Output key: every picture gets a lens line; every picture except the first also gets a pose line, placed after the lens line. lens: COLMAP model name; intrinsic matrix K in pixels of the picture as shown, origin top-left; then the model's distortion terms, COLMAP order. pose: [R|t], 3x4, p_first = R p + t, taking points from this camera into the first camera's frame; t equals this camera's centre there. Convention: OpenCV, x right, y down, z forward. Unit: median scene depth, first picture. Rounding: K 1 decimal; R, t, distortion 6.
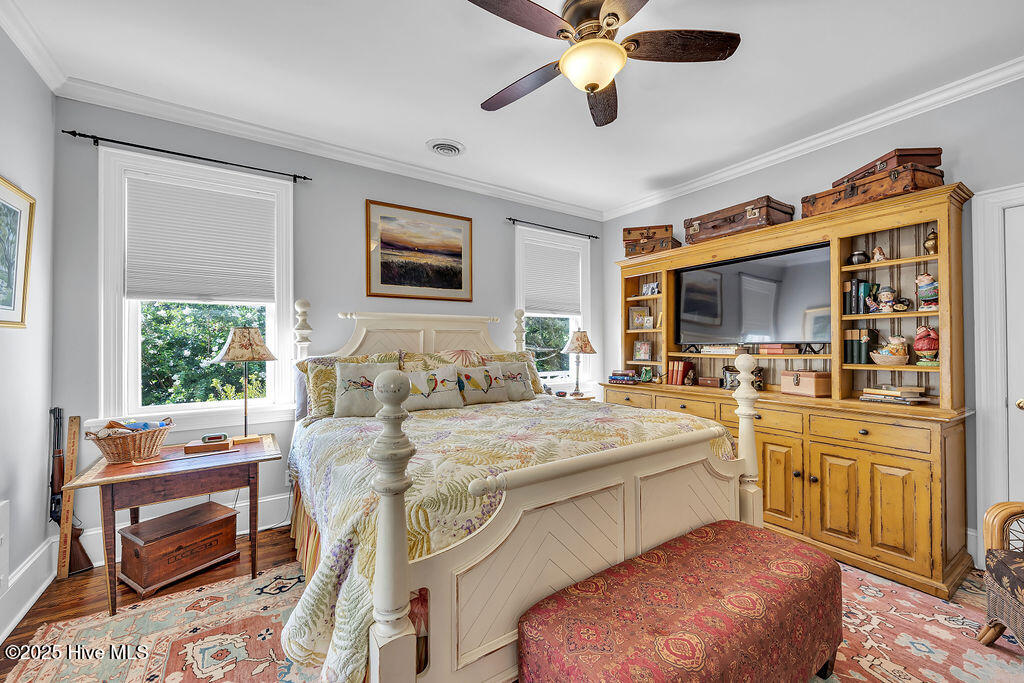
lens RADIAL K [[402.3, 0, 508.2], [0, 402.3, 342.1], [0, 0, 1]] dist [-0.001843, -0.000019]
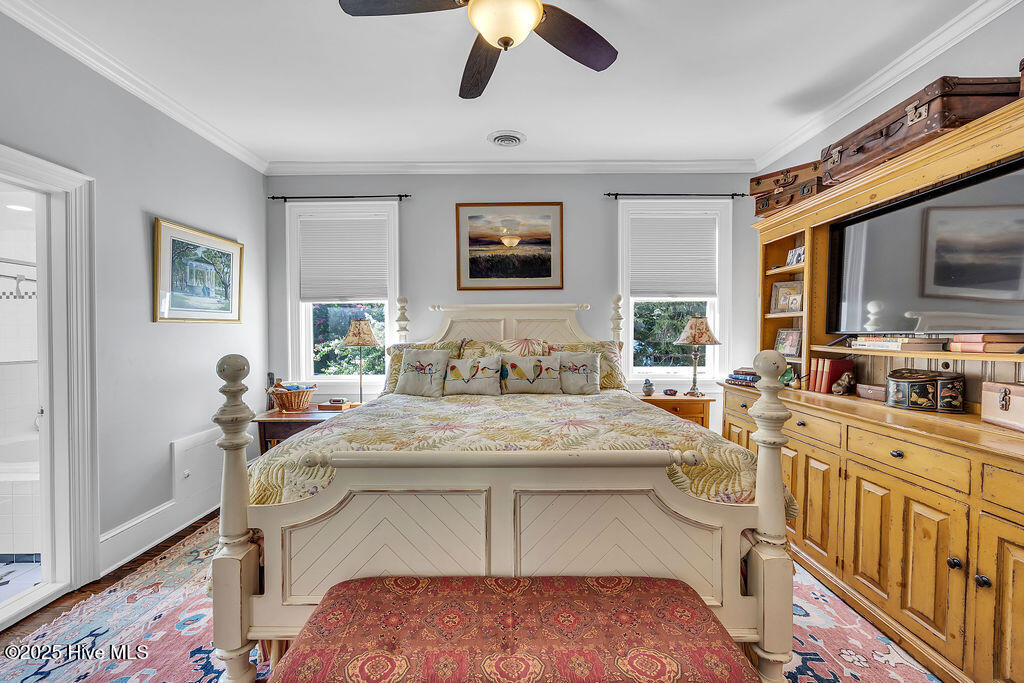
lens RADIAL K [[402.3, 0, 510.0], [0, 402.3, 341.4], [0, 0, 1]] dist [-0.001843, -0.000019]
pose [[0.829136, 0.014064, -0.558869, 0.405561], [0.002645, 0.999574, 0.029077, -0.003247], [0.559040, -0.025587, 0.828746, 0.146982]]
